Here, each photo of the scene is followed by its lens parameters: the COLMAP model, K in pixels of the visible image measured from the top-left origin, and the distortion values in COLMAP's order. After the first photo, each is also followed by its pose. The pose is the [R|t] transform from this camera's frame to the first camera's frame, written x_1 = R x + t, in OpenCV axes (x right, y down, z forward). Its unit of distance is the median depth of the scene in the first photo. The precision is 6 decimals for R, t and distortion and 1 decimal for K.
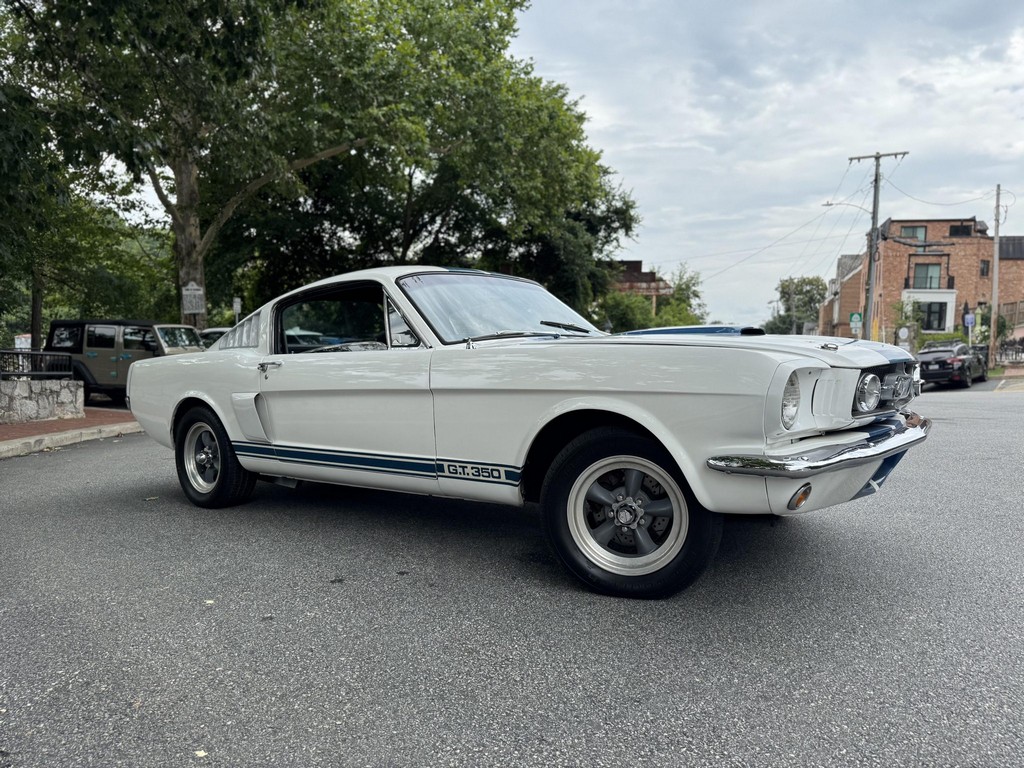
lens RADIAL K [[732.5, 0, 509.0], [0, 732.5, 382.7], [0, 0, 1]] dist [0.019417, -0.035616]
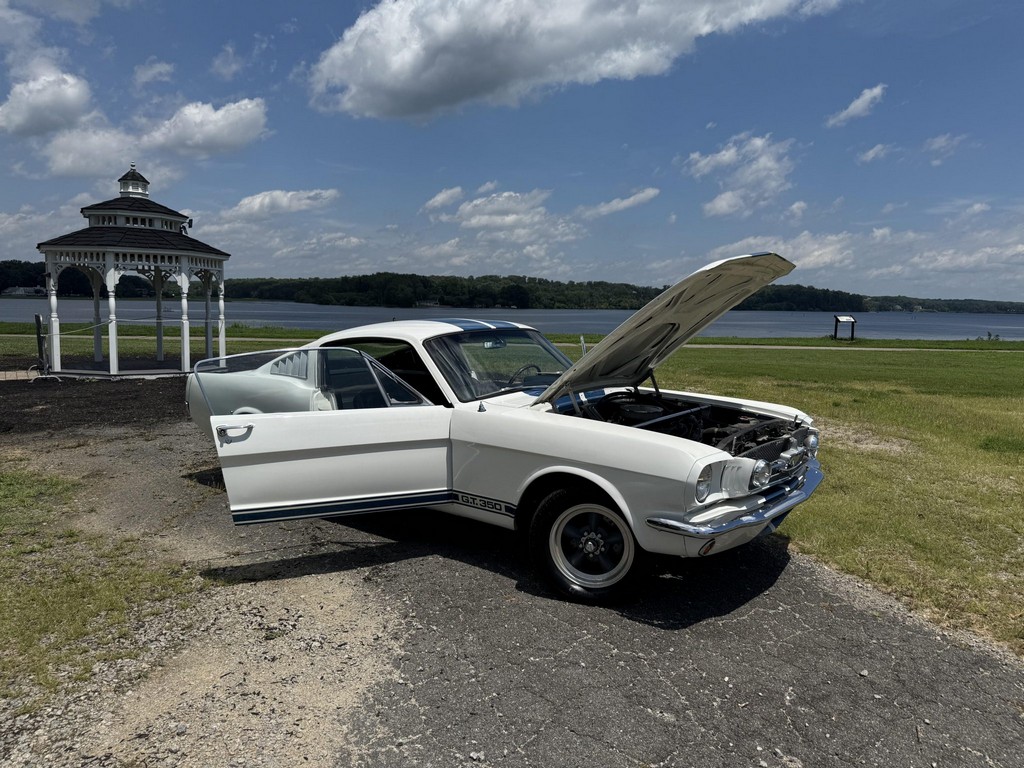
lens RADIAL K [[732.5, 0, 515.6], [0, 732.5, 382.7], [0, 0, 1]] dist [0.019417, -0.035616]
pose [[0.999148, 0.034447, 0.022733, -0.023424], [-0.036264, 0.995717, 0.085039, -0.213648], [-0.019706, -0.085791, 0.996118, -0.319800]]
